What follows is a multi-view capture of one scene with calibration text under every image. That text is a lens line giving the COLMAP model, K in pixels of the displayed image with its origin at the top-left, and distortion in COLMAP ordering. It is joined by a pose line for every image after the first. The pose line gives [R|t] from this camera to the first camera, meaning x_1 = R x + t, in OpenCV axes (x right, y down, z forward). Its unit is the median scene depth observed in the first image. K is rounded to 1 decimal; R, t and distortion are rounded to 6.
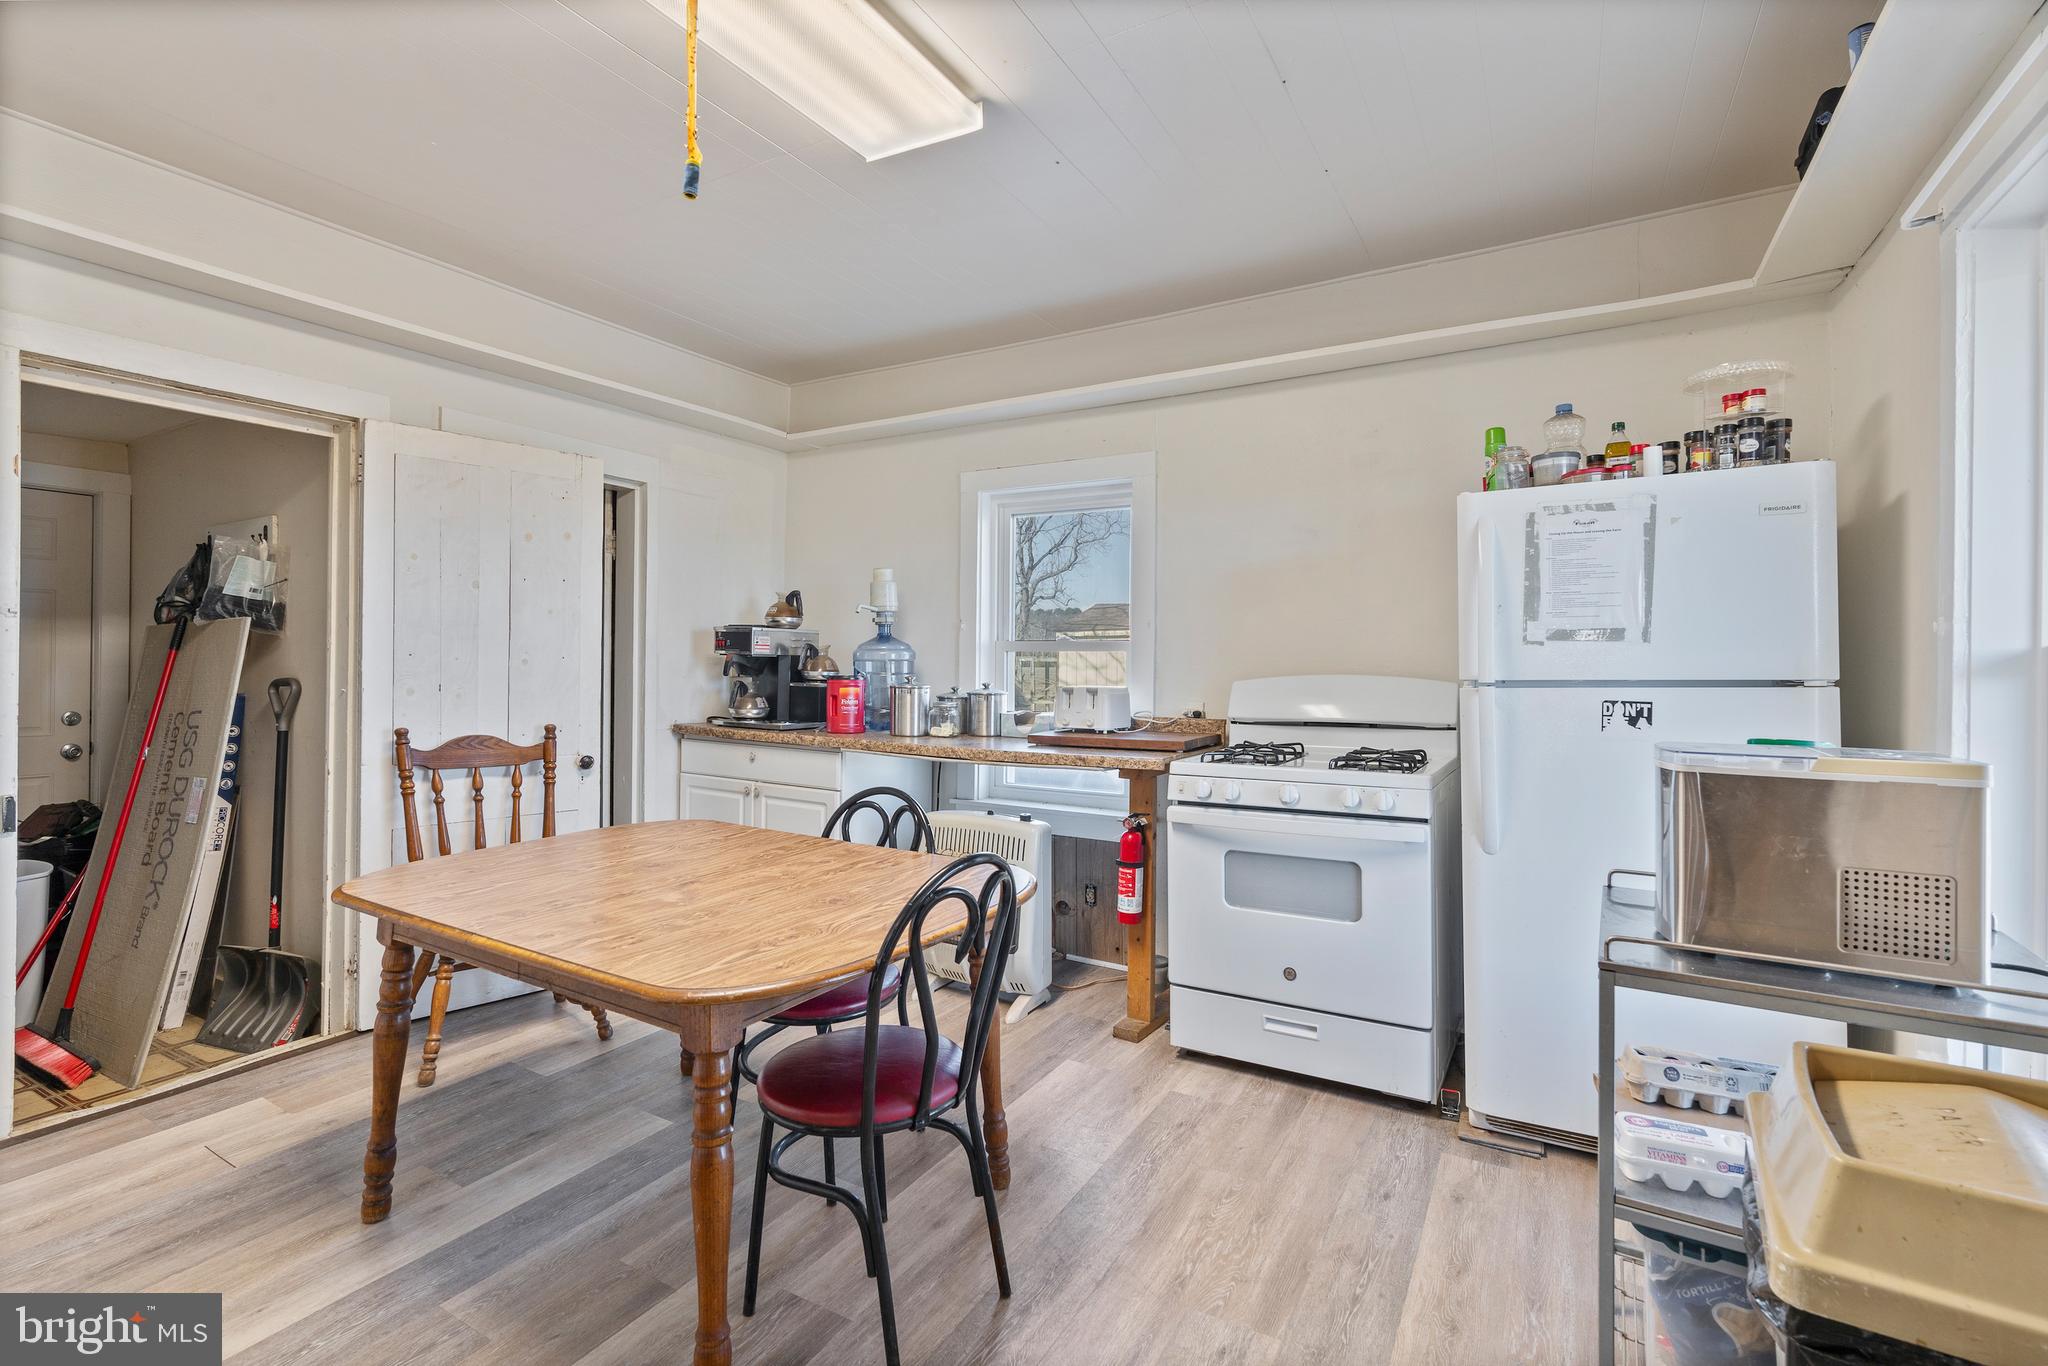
lens RADIAL K [[929.2, 0, 1025.7], [0, 929.2, 660.4], [0, 0, 1]] dist [-0.002171, -0.000297]
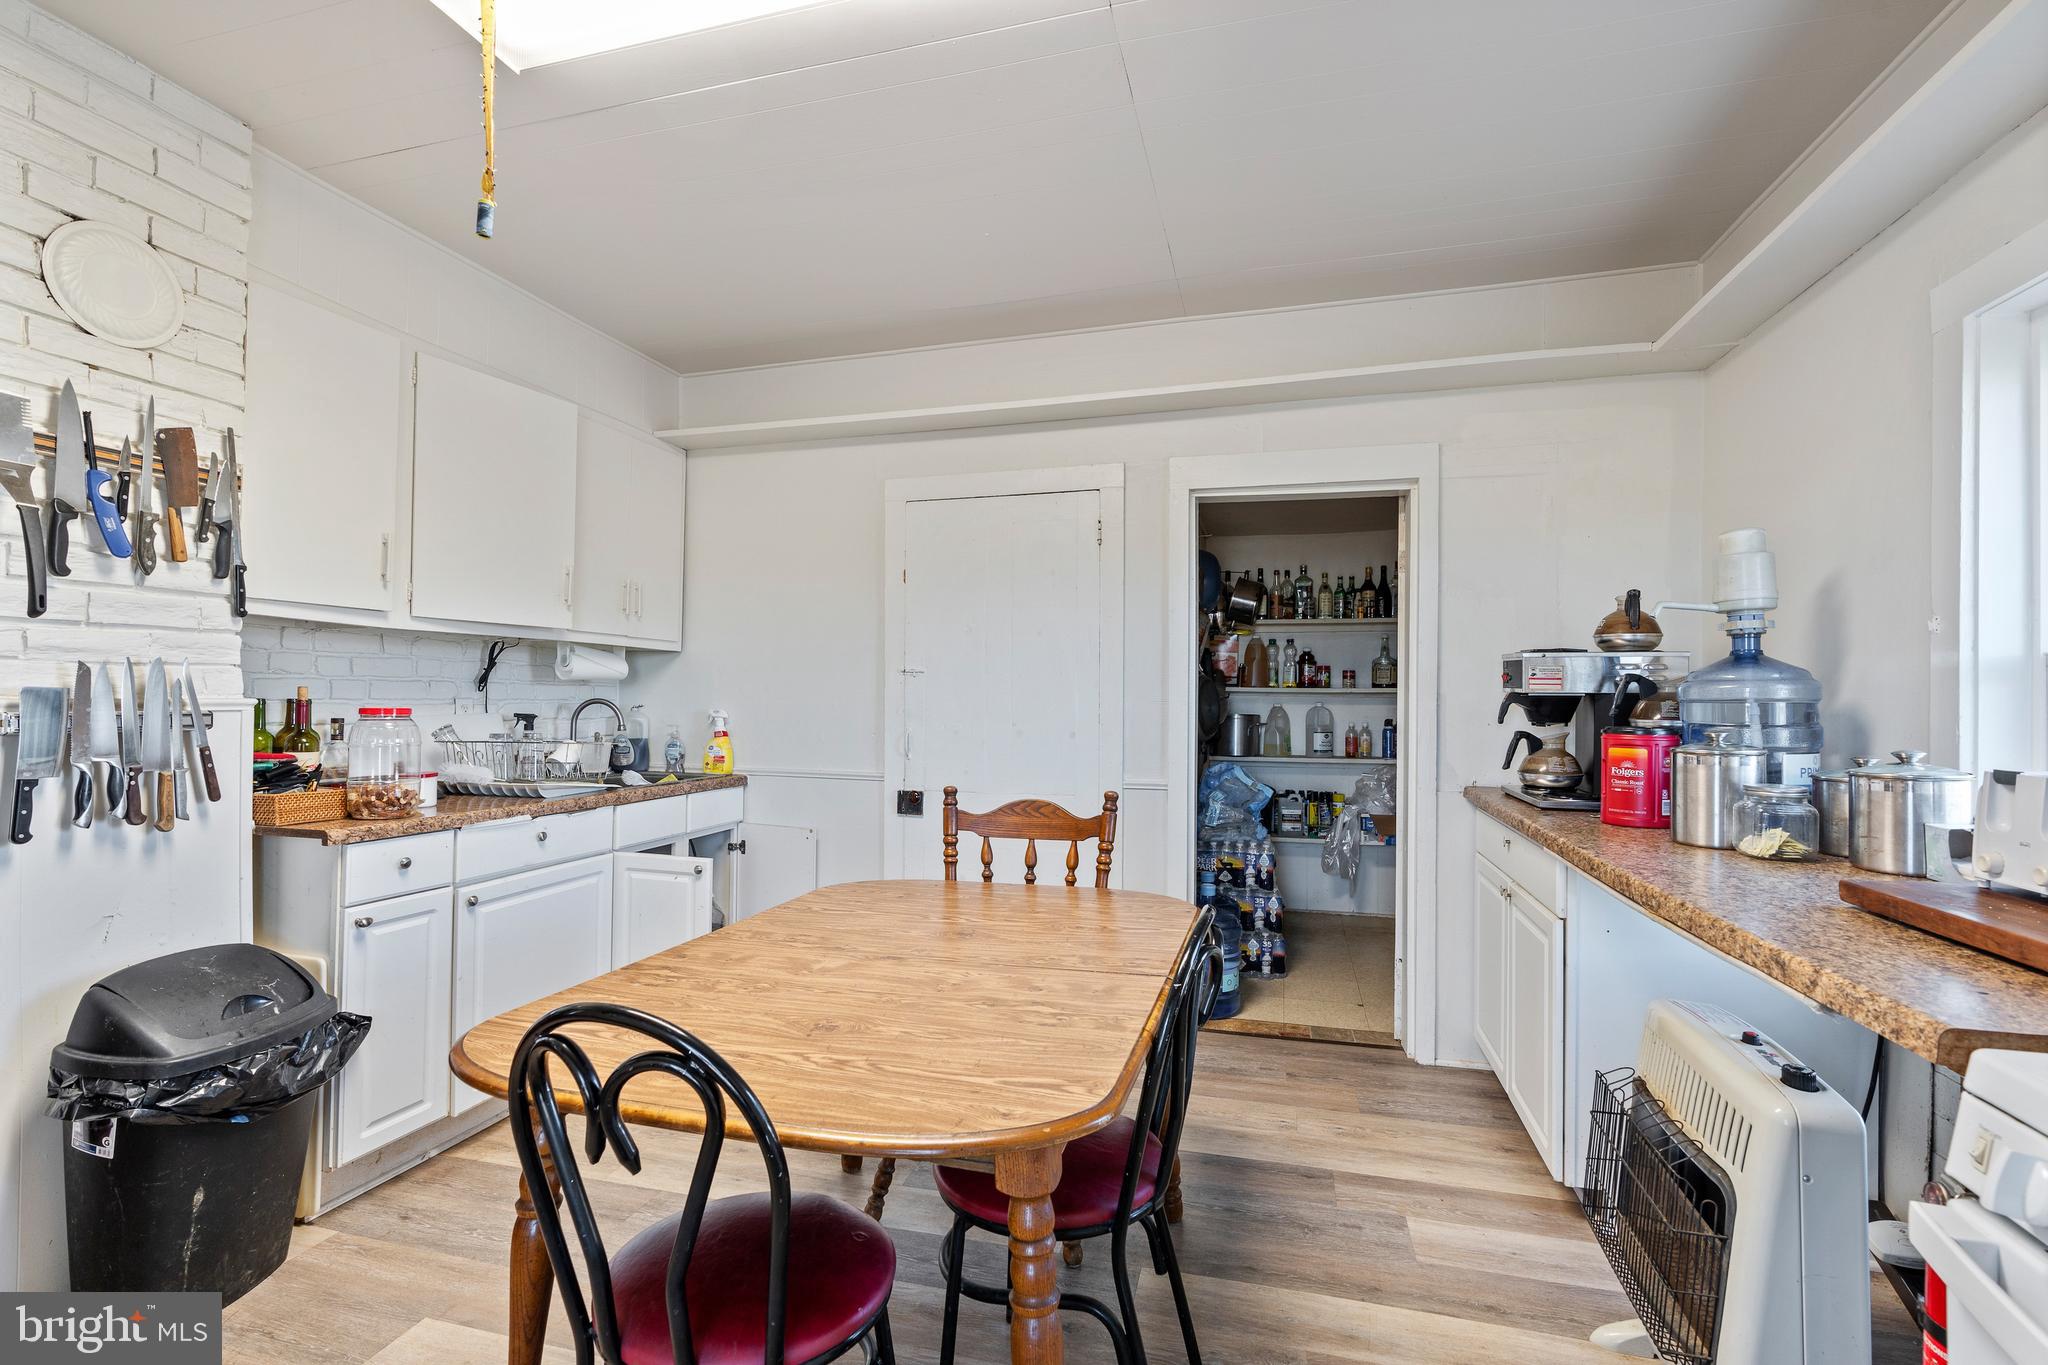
lens RADIAL K [[920.3, 0, 1024.0], [0, 920.3, 682.5], [0, 0, 1]] dist [0.000567, 0.000038]
pose [[0.255342, -0.024441, -0.966542, 0.365313], [0.006128, 0.999701, -0.023661, -0.000520], [0.966831, 0.000118, 0.255416, 0.656479]]
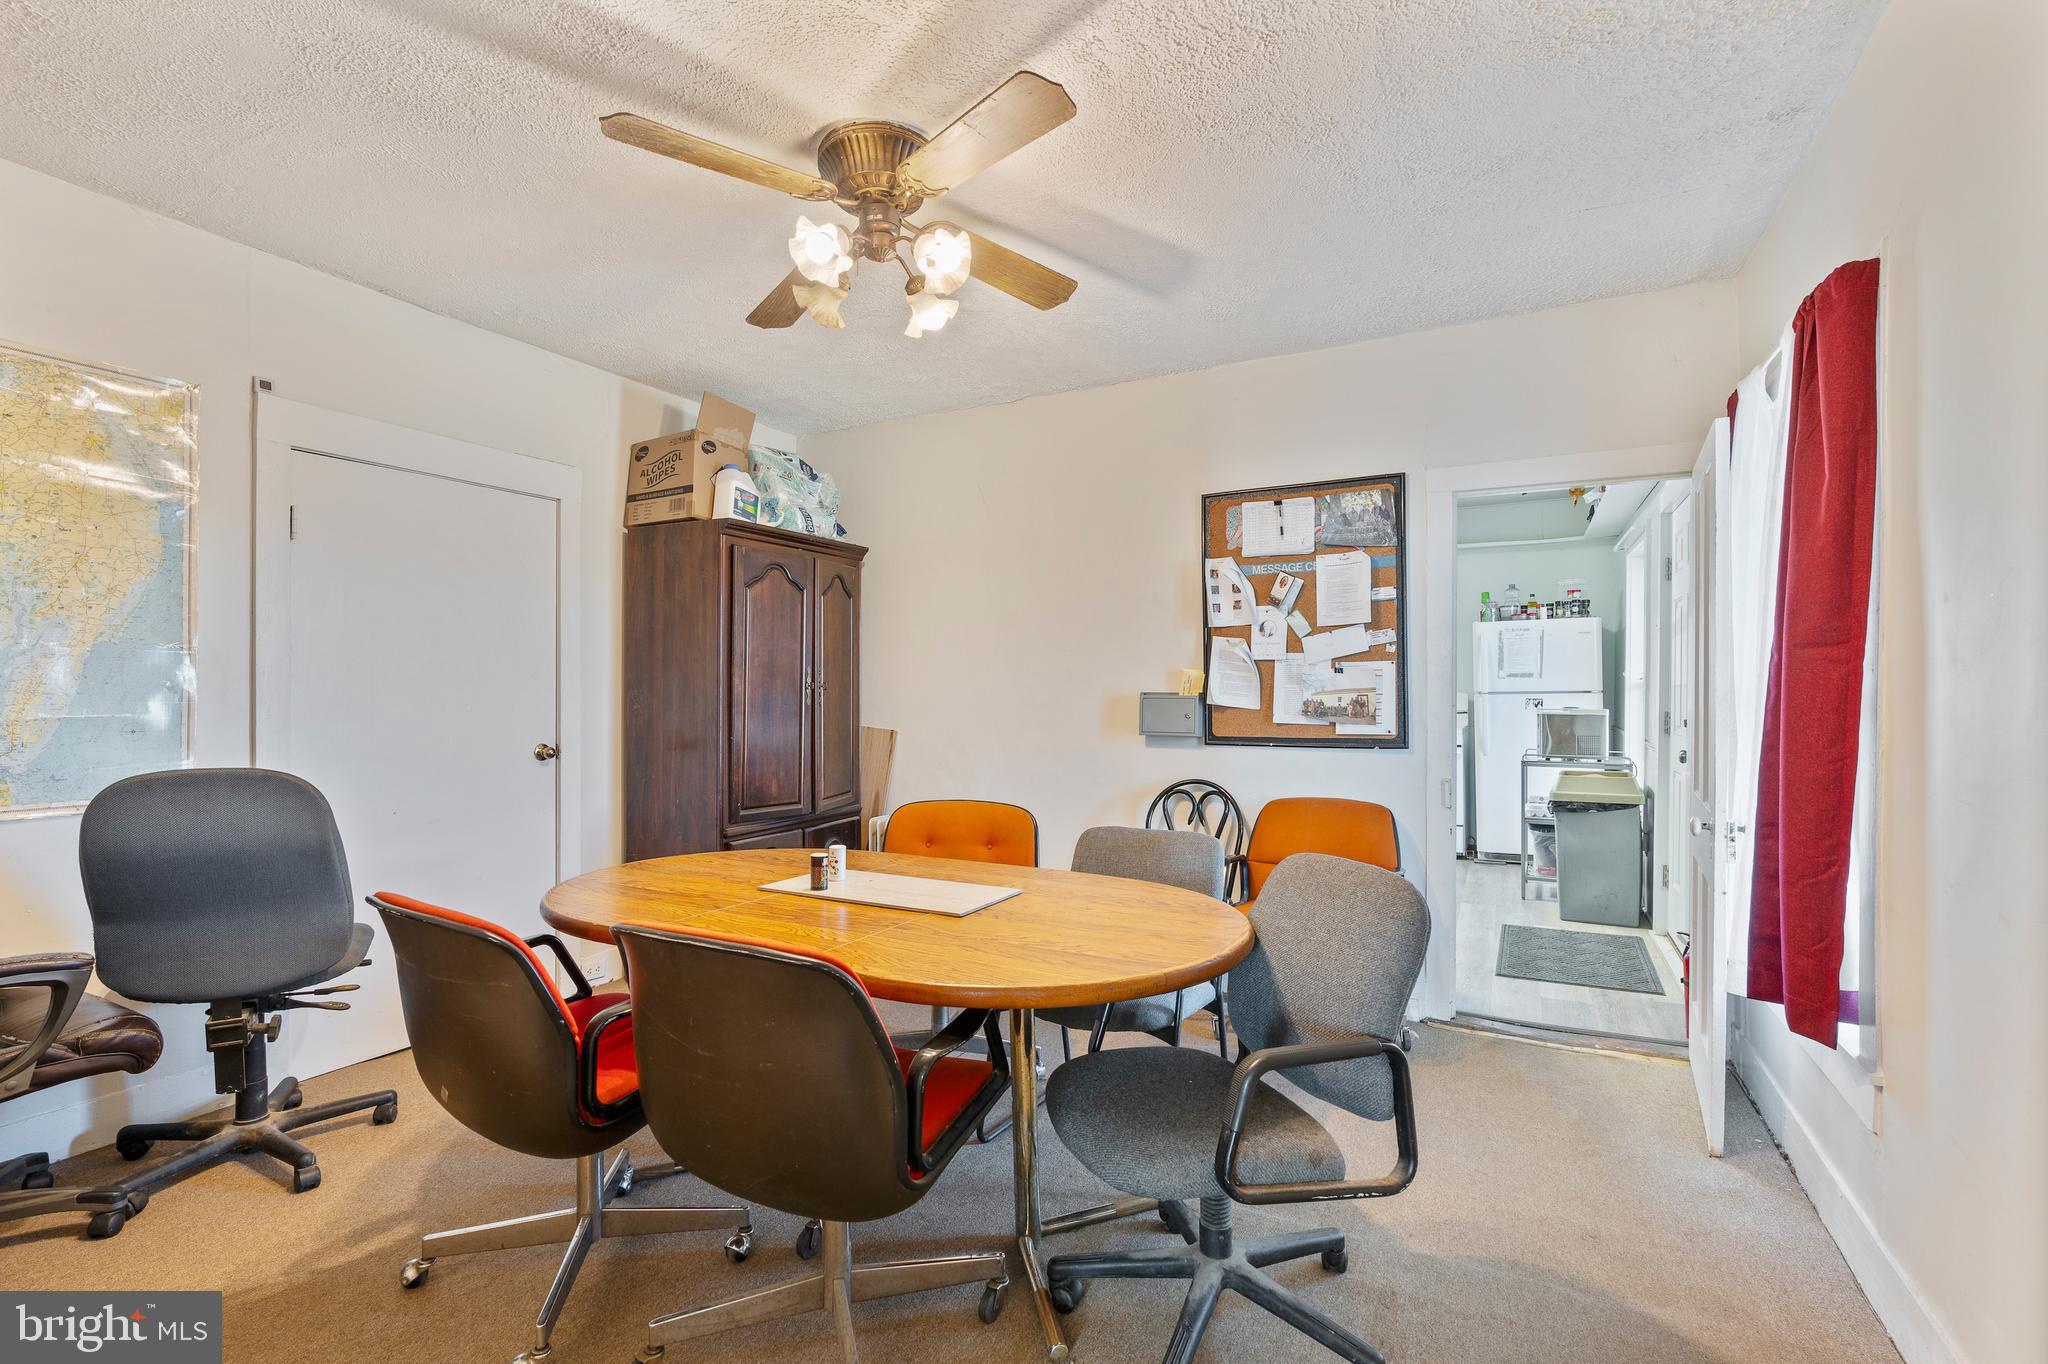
lens RADIAL K [[920.3, 0, 1024.0], [0, 920.3, 682.0], [0, 0, 1]] dist [0.000567, 0.000038]
pose [[0.999227, -0.007250, 0.038638, -0.905918], [0.007205, 0.999973, 0.001320, -0.019973], [-0.038647, -0.001041, 0.999252, -1.554978]]
